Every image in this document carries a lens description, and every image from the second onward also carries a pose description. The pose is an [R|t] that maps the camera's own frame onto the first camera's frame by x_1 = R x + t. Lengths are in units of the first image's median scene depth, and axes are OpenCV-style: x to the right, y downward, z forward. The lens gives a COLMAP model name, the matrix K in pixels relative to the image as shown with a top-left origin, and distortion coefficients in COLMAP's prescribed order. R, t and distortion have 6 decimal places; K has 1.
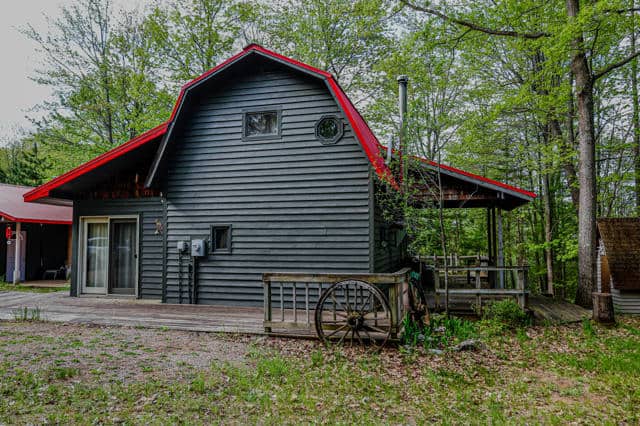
lens RADIAL K [[452.9, 0, 320.0], [0, 452.9, 213.0], [0, 0, 1]] dist [0.004270, 0.001037]
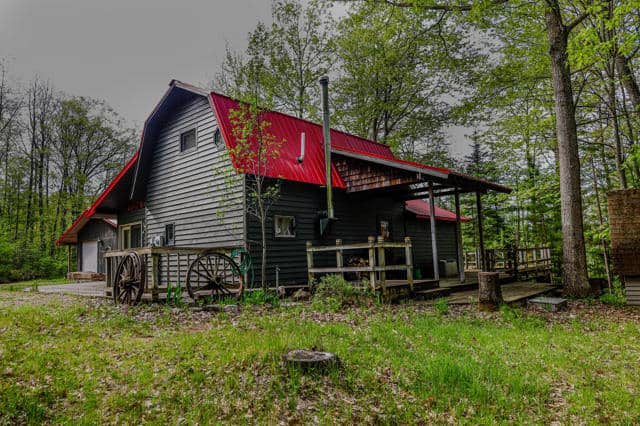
lens RADIAL K [[452.9, 0, 320.0], [0, 452.9, 213.0], [0, 0, 1]] dist [0.004270, 0.001037]
pose [[0.891212, -0.075694, -0.447226, 0.694370], [0.058582, 0.996928, -0.051993, 0.084503], [0.449788, 0.020138, 0.892908, 0.043648]]
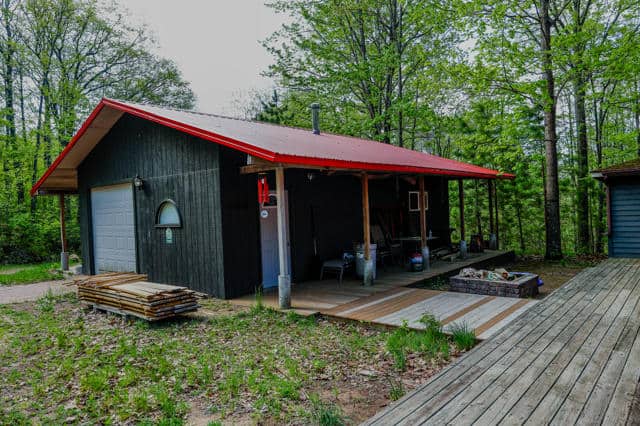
lens RADIAL K [[452.9, 0, 320.0], [0, 452.9, 213.0], [0, 0, 1]] dist [0.004270, 0.001037]
pose [[0.898689, -0.027128, -0.437746, -0.707272], [0.061503, 0.996018, 0.064541, 0.060943], [0.434252, -0.084925, 0.896779, 0.998815]]
